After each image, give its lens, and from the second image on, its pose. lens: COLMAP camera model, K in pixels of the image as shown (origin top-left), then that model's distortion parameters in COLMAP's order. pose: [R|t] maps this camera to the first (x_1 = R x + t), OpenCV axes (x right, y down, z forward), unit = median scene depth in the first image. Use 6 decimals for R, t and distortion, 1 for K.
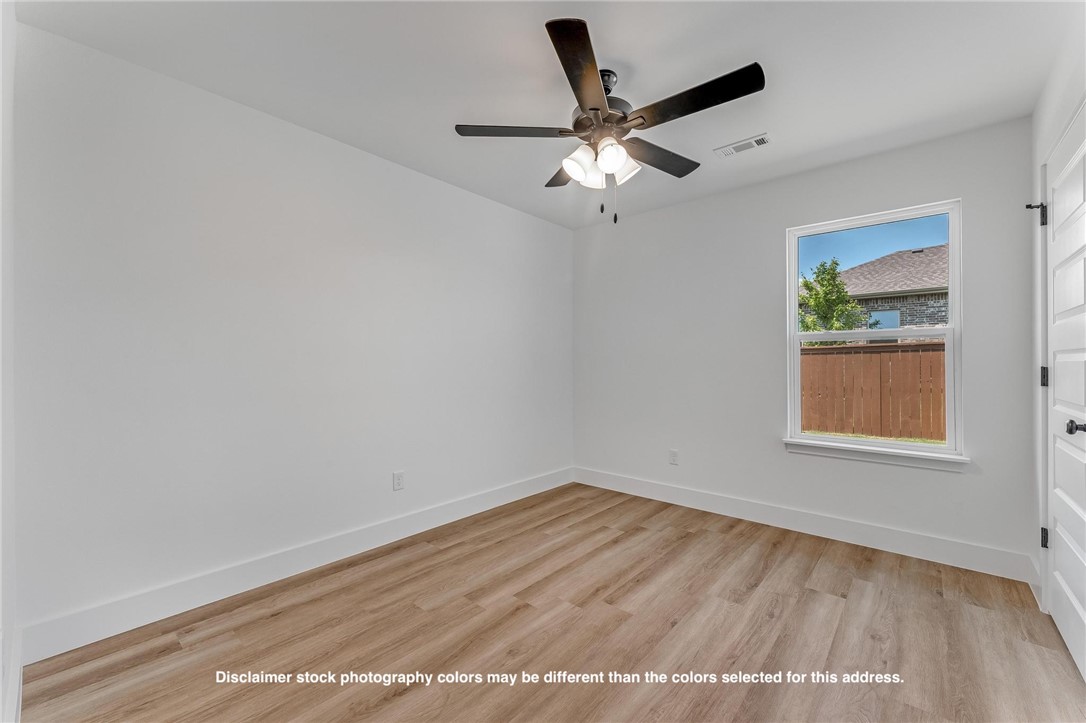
lens RADIAL K [[434.4, 0, 545.3], [0, 434.4, 359.7], [0, 0, 1]] dist [-0.001008, 0.000094]
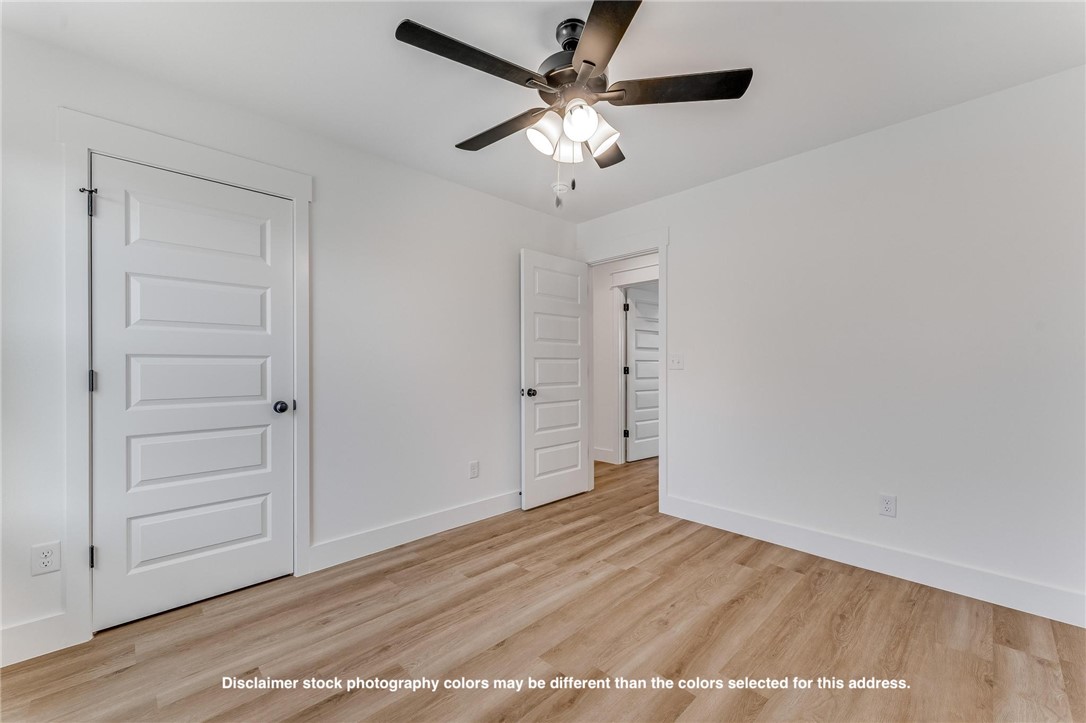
lens RADIAL K [[434.4, 0, 545.3], [0, 434.4, 359.7], [0, 0, 1]] dist [-0.001008, 0.000094]
pose [[-0.996688, 0.004789, 0.081175, 0.122904], [0.003387, 0.999843, -0.017395, 0.013191], [-0.081245, -0.017062, -0.996548, 1.969106]]
